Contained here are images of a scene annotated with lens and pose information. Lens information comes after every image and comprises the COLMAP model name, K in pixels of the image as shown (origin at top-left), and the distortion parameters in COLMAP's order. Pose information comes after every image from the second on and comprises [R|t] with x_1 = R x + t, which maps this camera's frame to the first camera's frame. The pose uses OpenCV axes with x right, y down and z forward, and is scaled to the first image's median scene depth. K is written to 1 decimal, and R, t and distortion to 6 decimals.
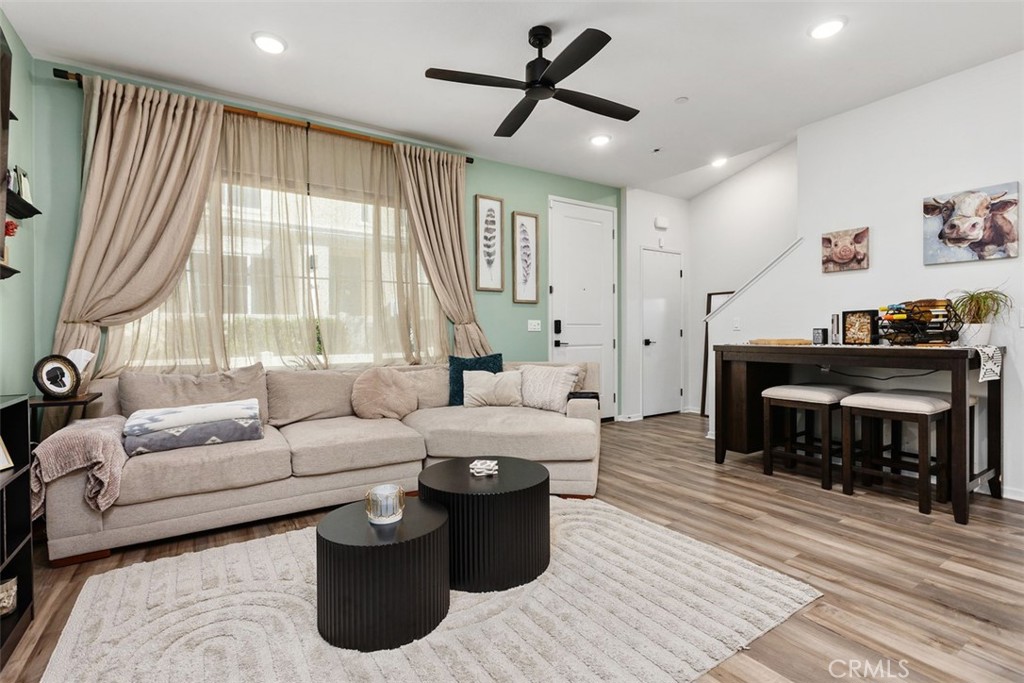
lens RADIAL K [[485.2, 0, 519.4], [0, 485.2, 331.4], [0, 0, 1]] dist [-0.005450, 0.002539]
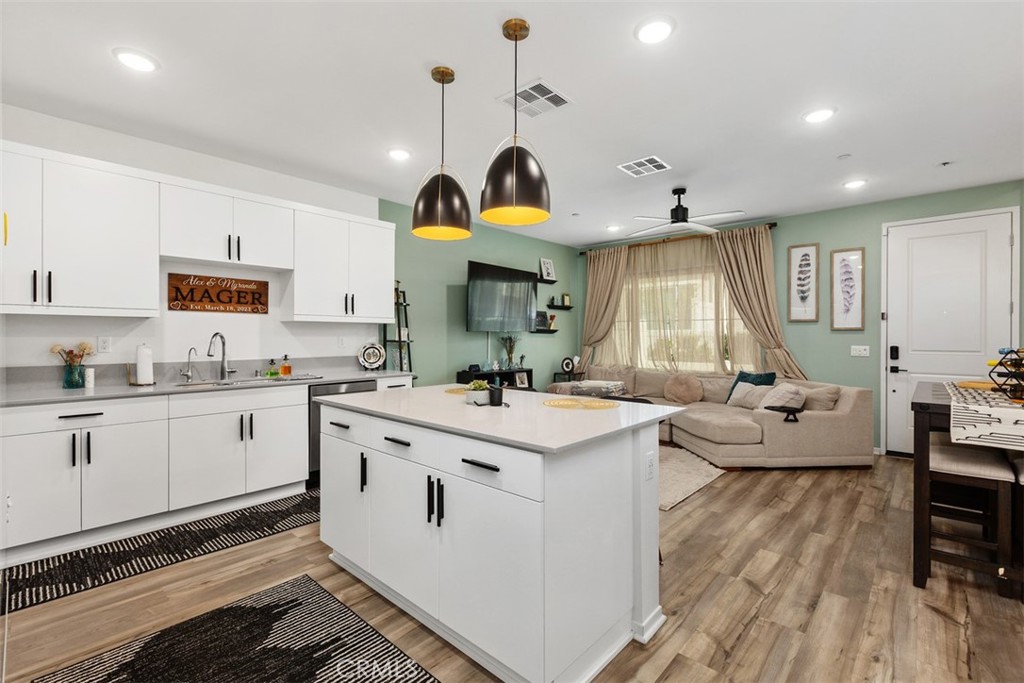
lens RADIAL K [[445.5, 0, 500.3], [0, 445.5, 335.4], [0, 0, 1]] dist [0.001158, 0.000348]
pose [[0.220773, 0.003063, -0.975320, 1.142397], [-0.001298, 0.999995, 0.002847, -0.067293], [0.975324, 0.000637, 0.220776, 0.008339]]
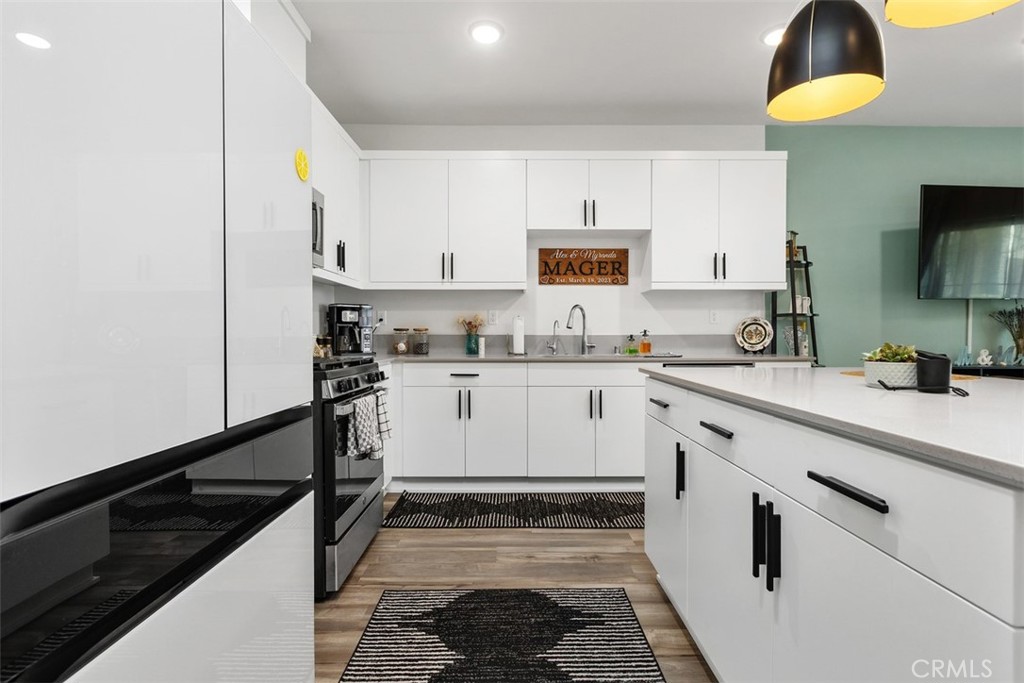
lens RADIAL K [[485.2, 0, 523.9], [0, 485.2, 336.9], [0, 0, 1]] dist [-0.005450, 0.002539]
pose [[-0.543761, 0.009250, -0.839189, 0.972216], [0.004169, 0.999957, 0.008321, -0.010283], [0.839230, 0.001026, -0.543776, 0.083790]]
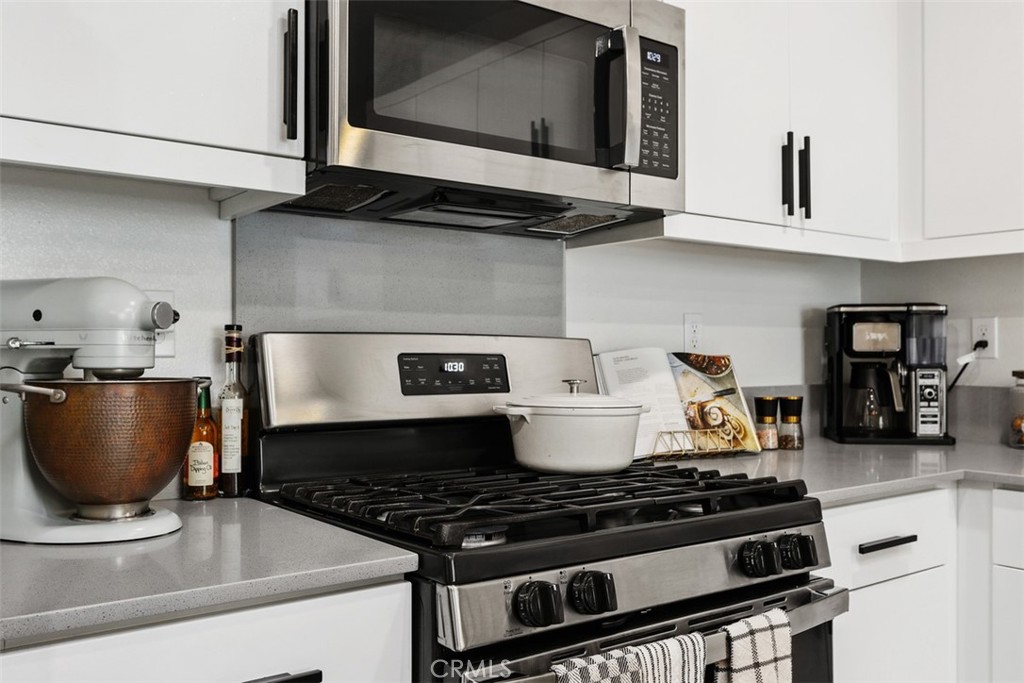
lens RADIAL K [[914.0, 0, 547.3], [0, 914.0, 345.4], [0, 0, 1]] dist [0.040648, 0.004491]
pose [[-0.996844, 0.006267, -0.079139, 0.630053], [0.006993, 0.999936, -0.008889, -0.035551], [0.079078, -0.009414, -0.996824, -0.085534]]
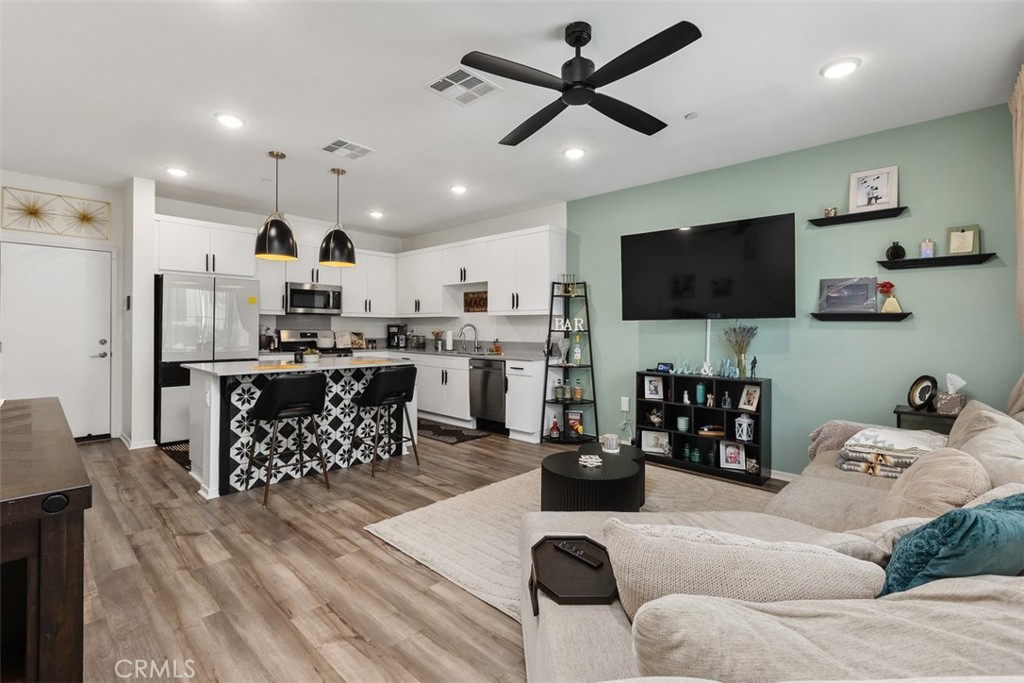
lens RADIAL K [[445.5, 0, 525.4], [0, 445.5, 327.3], [0, 0, 1]] dist [0.001158, 0.000348]
pose [[-0.966336, -0.001622, -0.257277, 0.264220], [-0.001095, 0.999997, -0.002194, -0.054333], [0.257280, -0.001838, -0.966335, 1.353160]]
